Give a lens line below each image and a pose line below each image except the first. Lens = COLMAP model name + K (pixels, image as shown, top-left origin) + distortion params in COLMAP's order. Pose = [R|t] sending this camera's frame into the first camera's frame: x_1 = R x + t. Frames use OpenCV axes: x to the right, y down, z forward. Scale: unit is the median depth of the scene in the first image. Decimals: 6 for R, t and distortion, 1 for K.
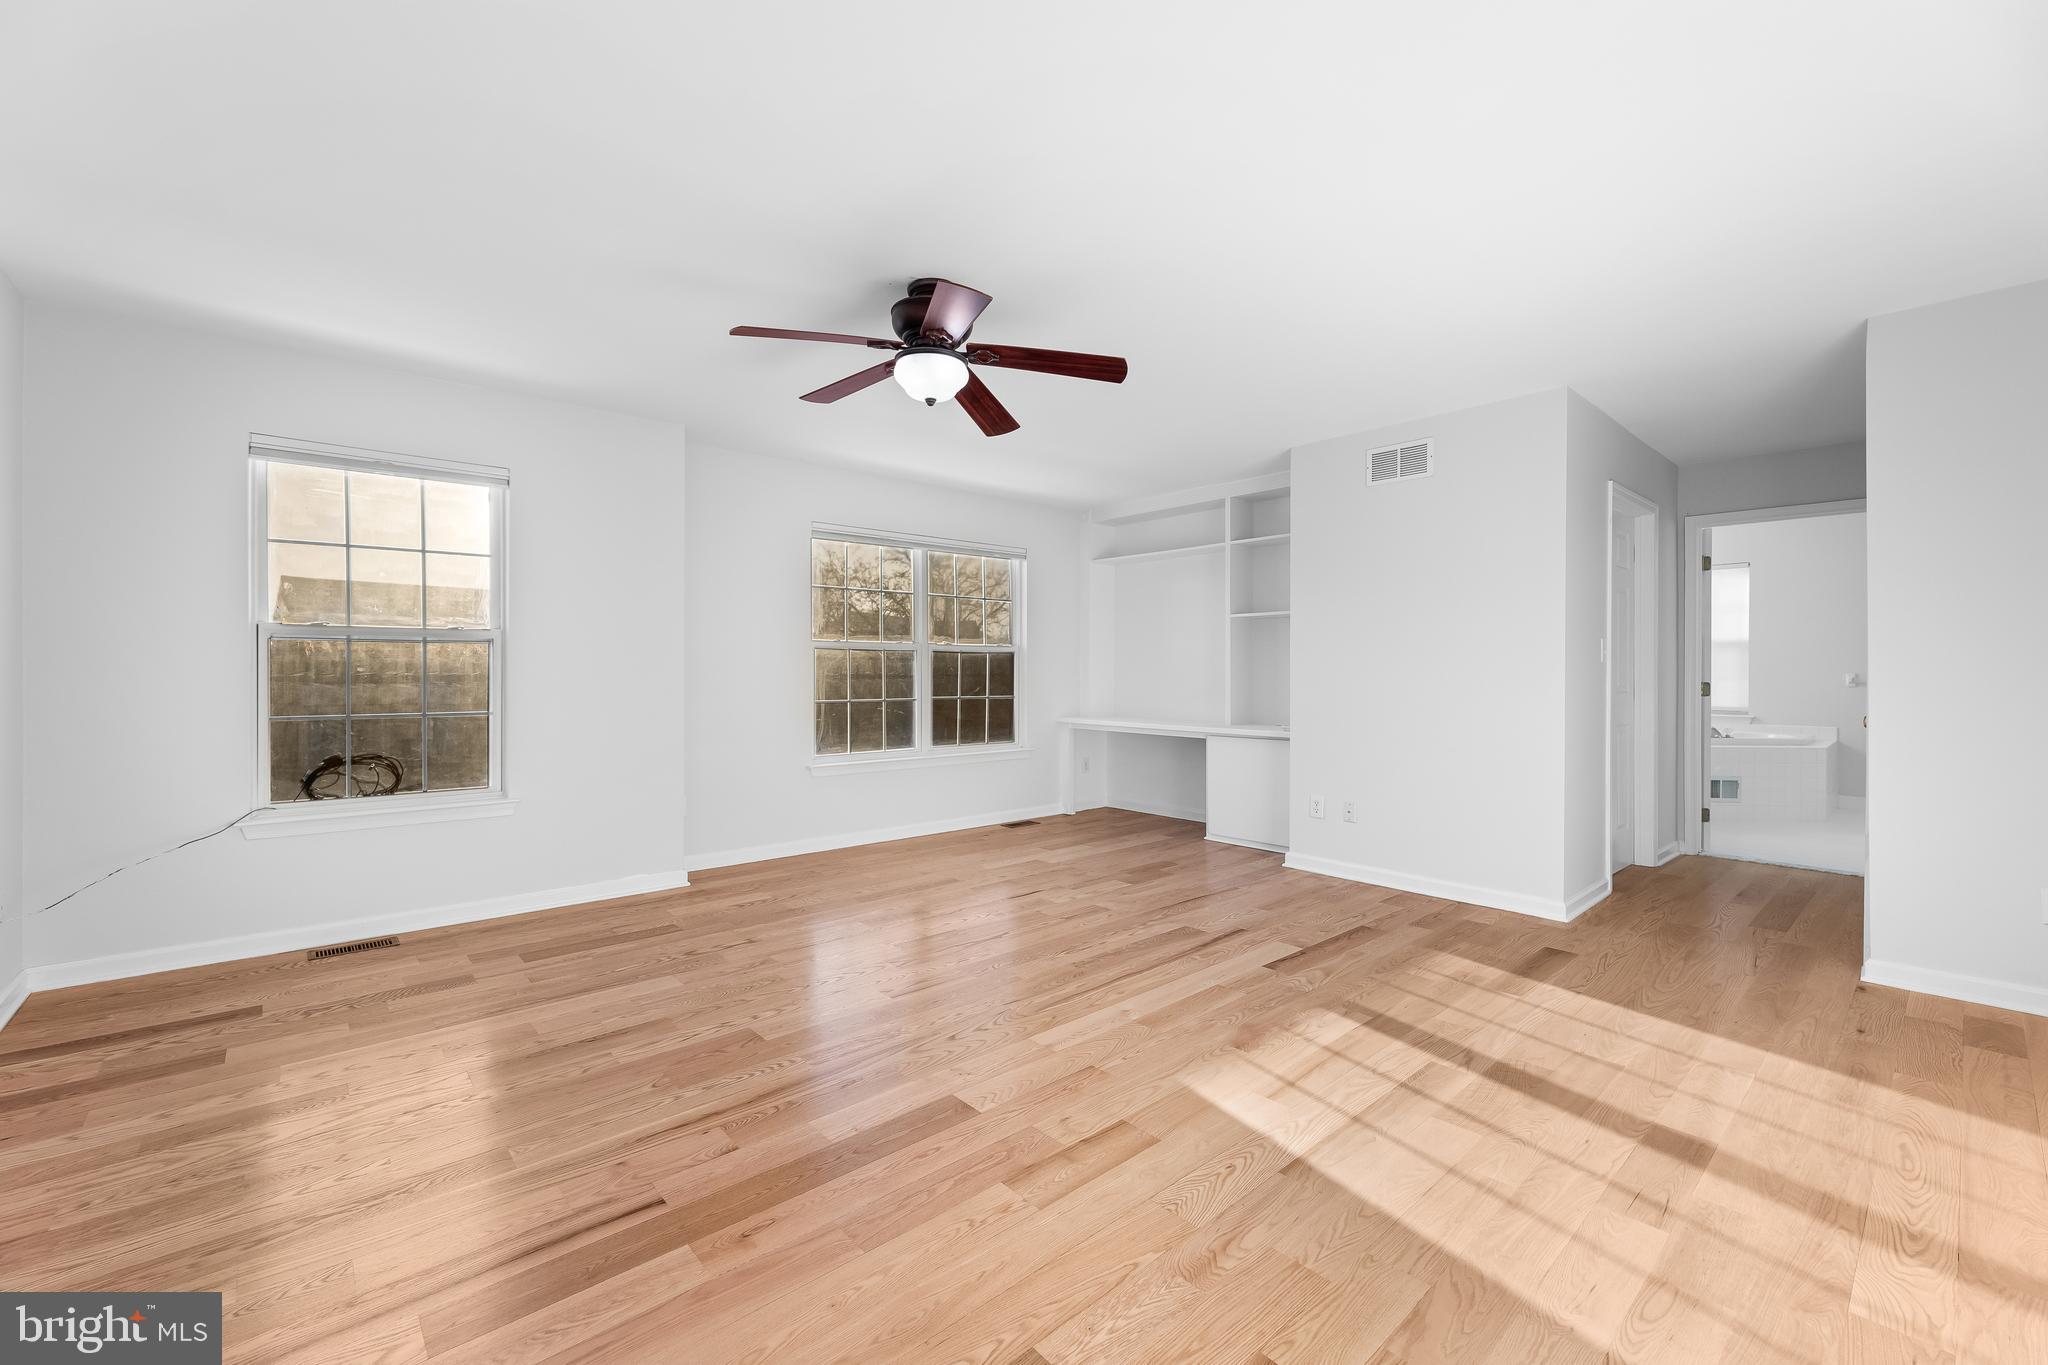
lens RADIAL K [[837.4, 0, 1025.4], [0, 837.4, 677.3], [0, 0, 1]] dist [0.000845, -0.000097]
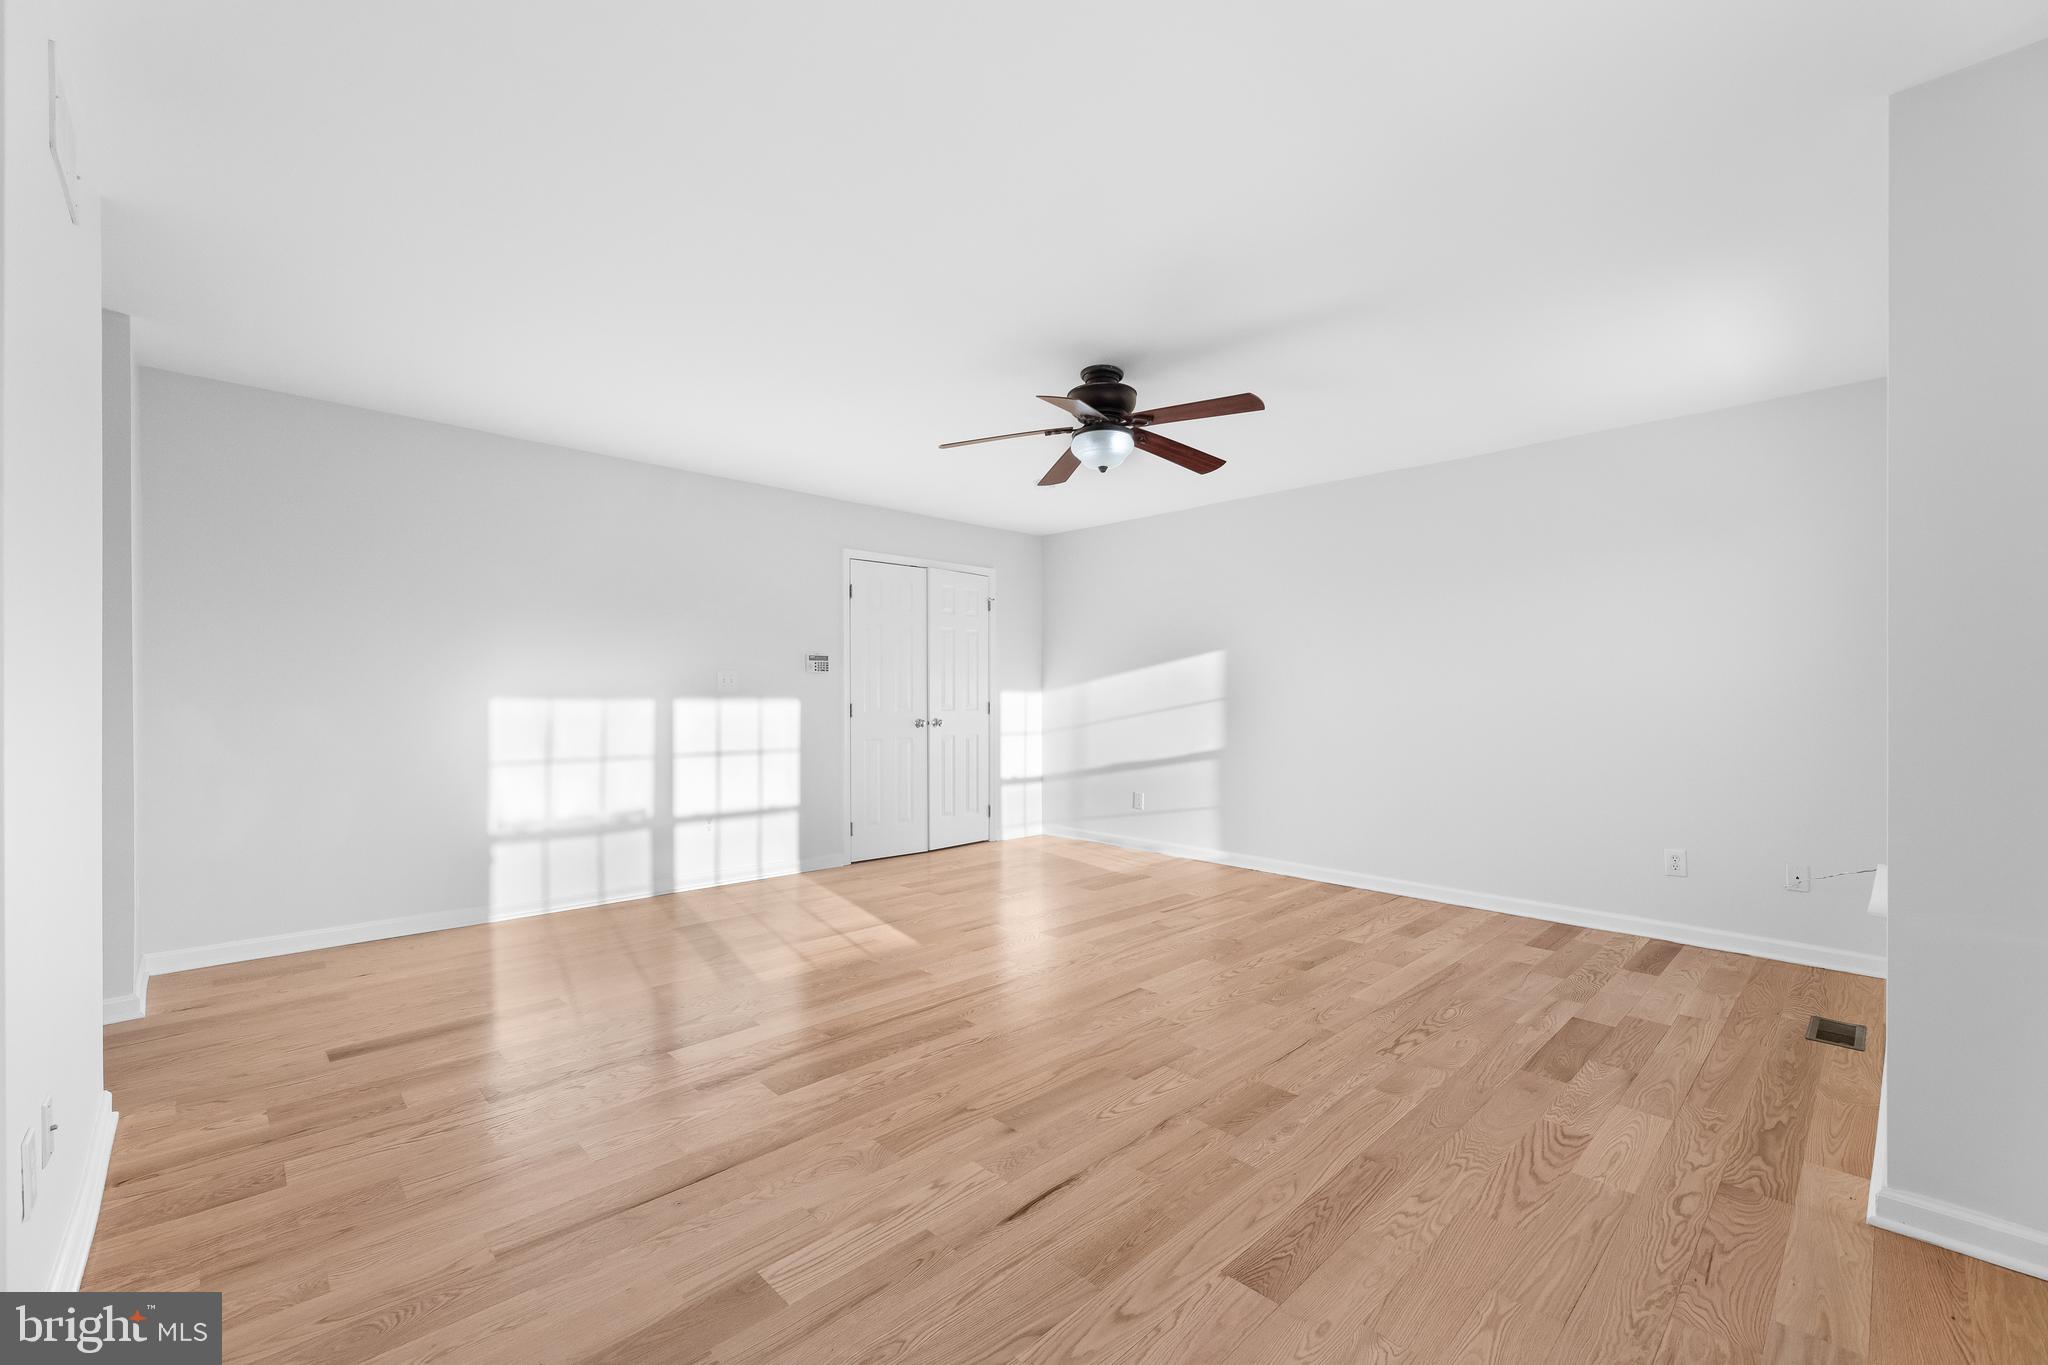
lens RADIAL K [[837.4, 0, 1025.1], [0, 837.4, 691.3], [0, 0, 1]] dist [0.000845, -0.000097]
pose [[-0.999280, -0.004166, -0.037699, 0.035941], [-0.004105, 0.999990, -0.001704, -0.009775], [0.037705, -0.001548, -0.999288, 1.908619]]
